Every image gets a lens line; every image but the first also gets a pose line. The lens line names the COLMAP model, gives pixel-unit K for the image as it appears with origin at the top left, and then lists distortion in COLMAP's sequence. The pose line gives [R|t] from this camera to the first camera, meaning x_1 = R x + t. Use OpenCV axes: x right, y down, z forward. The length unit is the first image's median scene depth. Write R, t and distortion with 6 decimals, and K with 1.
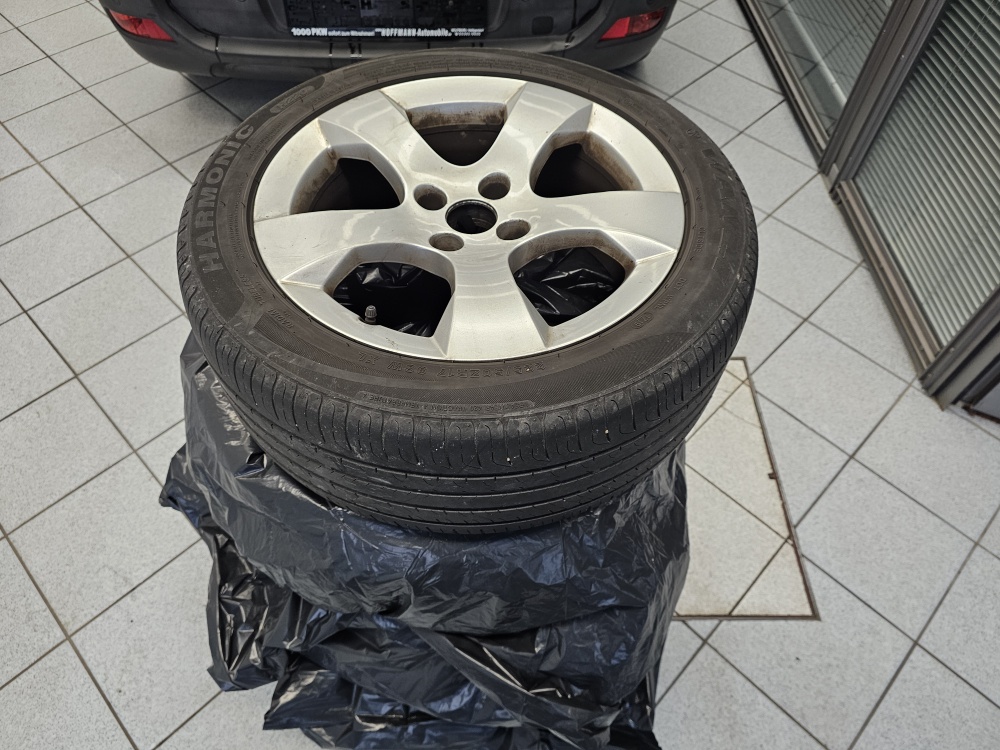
lens RADIAL K [[689.8, 0, 496.5], [0, 689.8, 377.6], [0, 0, 1]] dist [0.042097, -0.039658]
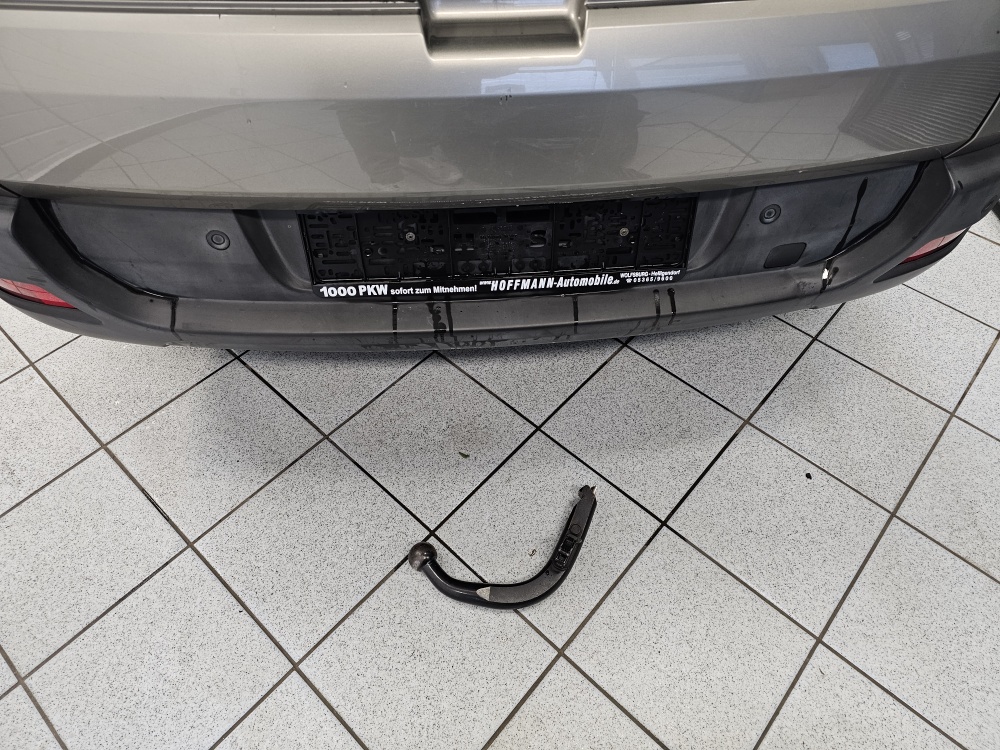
lens RADIAL K [[677.1, 0, 504.4], [0, 677.1, 366.8], [0, 0, 1]] dist [0.078159, -0.078398]
pose [[0.998472, -0.043742, 0.033782, -0.178792], [0.044878, 0.998427, -0.033619, -0.425855], [-0.032258, 0.035084, 0.998864, 0.495261]]
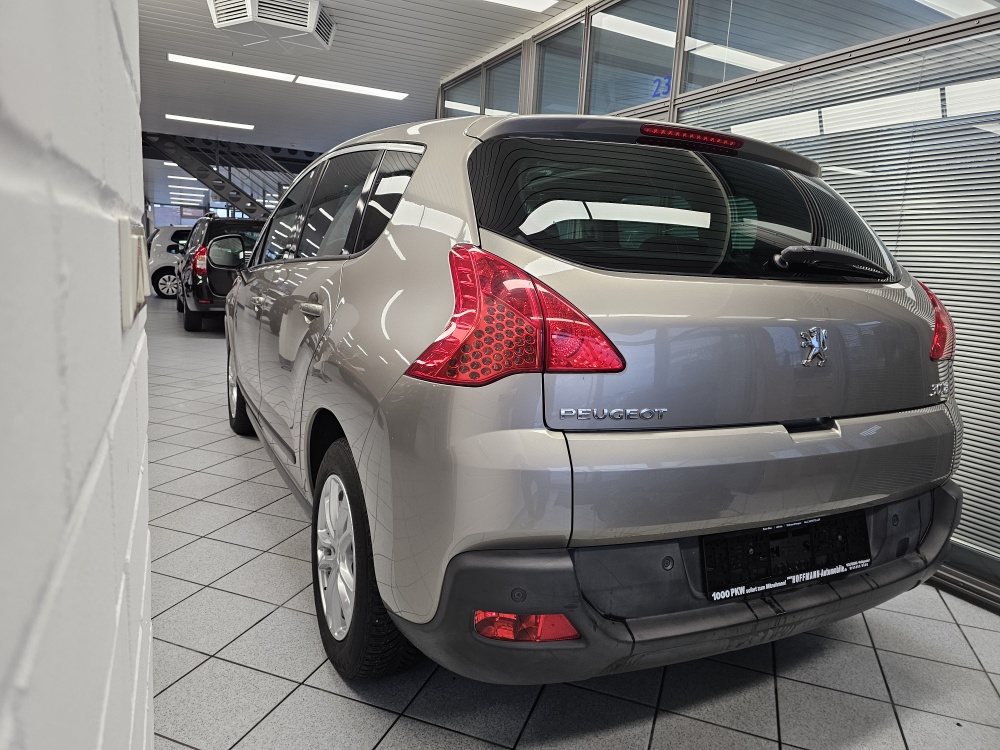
lens RADIAL K [[694.4, 0, 488.3], [0, 694.4, 344.5], [0, 0, 1]] dist [0.007707, -0.001331]
pose [[0.906658, -0.014582, 0.421614, -0.875889], [0.310744, 0.699015, -0.644062, -0.270874], [-0.285322, 0.714958, 0.638299, 0.365880]]
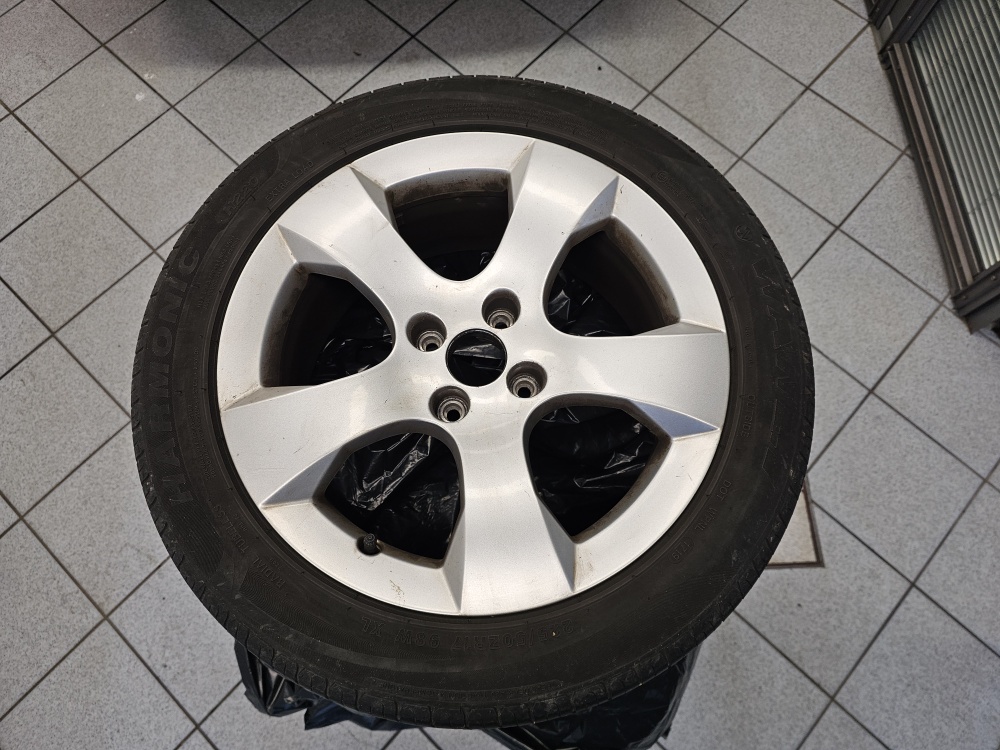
lens RADIAL K [[686.7, 0, 505.6], [0, 686.7, 380.0], [0, 0, 1]] dist [0.044130, -0.044196]
pose [[0.999076, -0.042917, 0.002493, -0.001468], [0.040065, 0.950565, 0.307932, -0.200982], [-0.015585, -0.307547, 0.951405, 0.083483]]
